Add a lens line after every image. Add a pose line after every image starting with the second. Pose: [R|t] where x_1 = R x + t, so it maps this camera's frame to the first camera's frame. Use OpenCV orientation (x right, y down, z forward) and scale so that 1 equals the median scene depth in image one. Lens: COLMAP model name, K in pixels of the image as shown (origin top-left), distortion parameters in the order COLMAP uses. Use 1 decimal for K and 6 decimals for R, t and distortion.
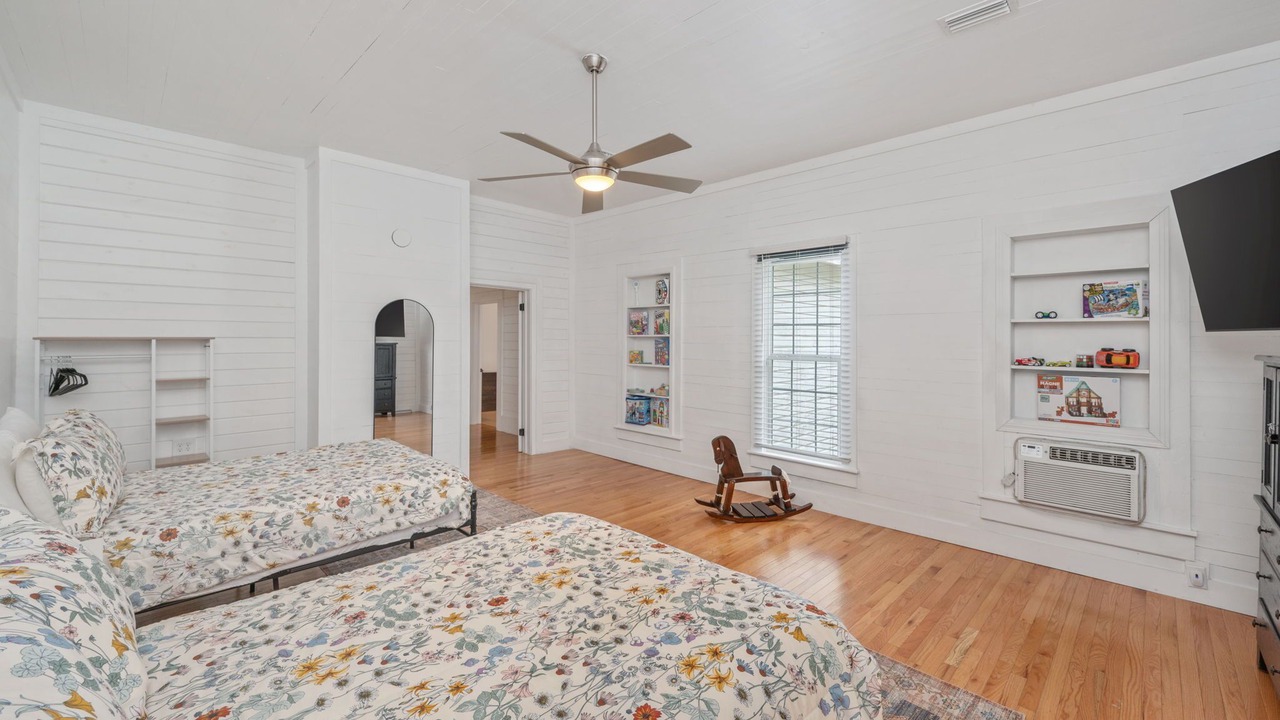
lens RADIAL K [[526.7, 0, 633.7], [0, 526.7, 351.0], [0, 0, 1]] dist [-0.002745, -0.000052]
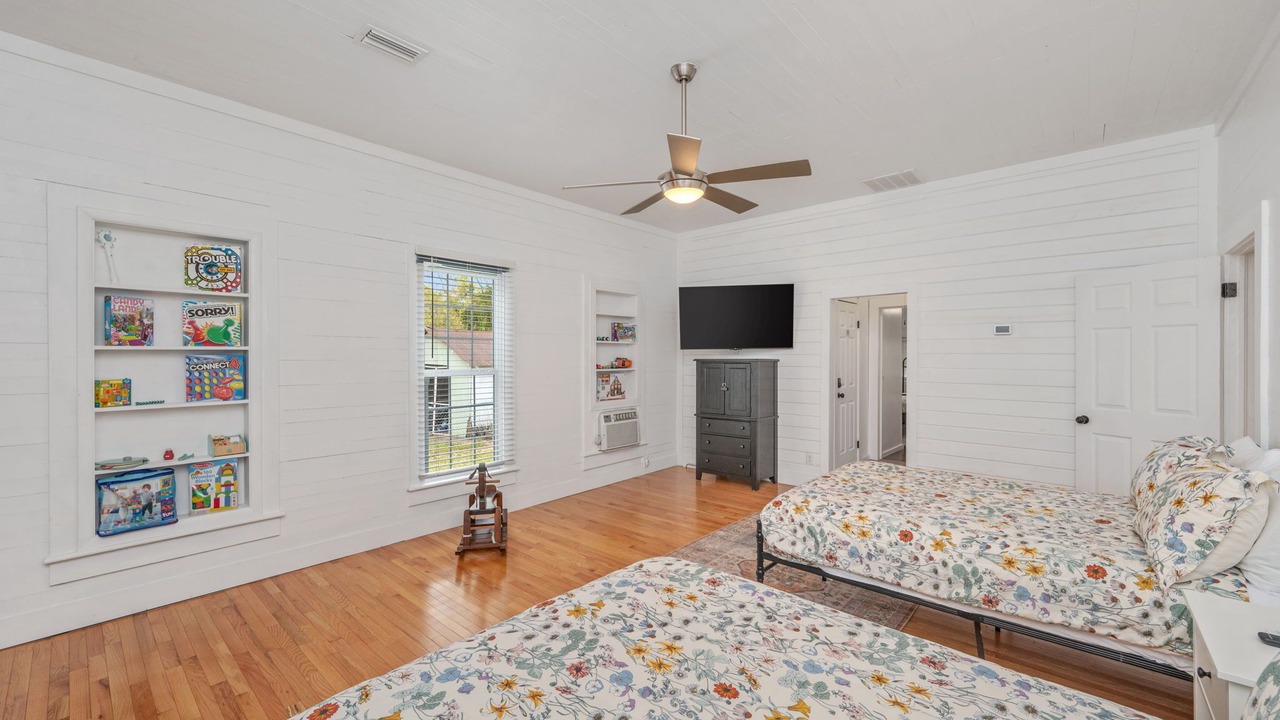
lens RADIAL K [[507.2, 0, 635.3], [0, 507.2, 356.5], [0, 0, 1]] dist [0.005635, 0.001632]
pose [[-0.069279, -0.006520, 0.997576, -0.860916], [0.026798, 0.999606, 0.008394, -0.022080], [-0.997237, 0.027314, -0.069077, 1.007244]]
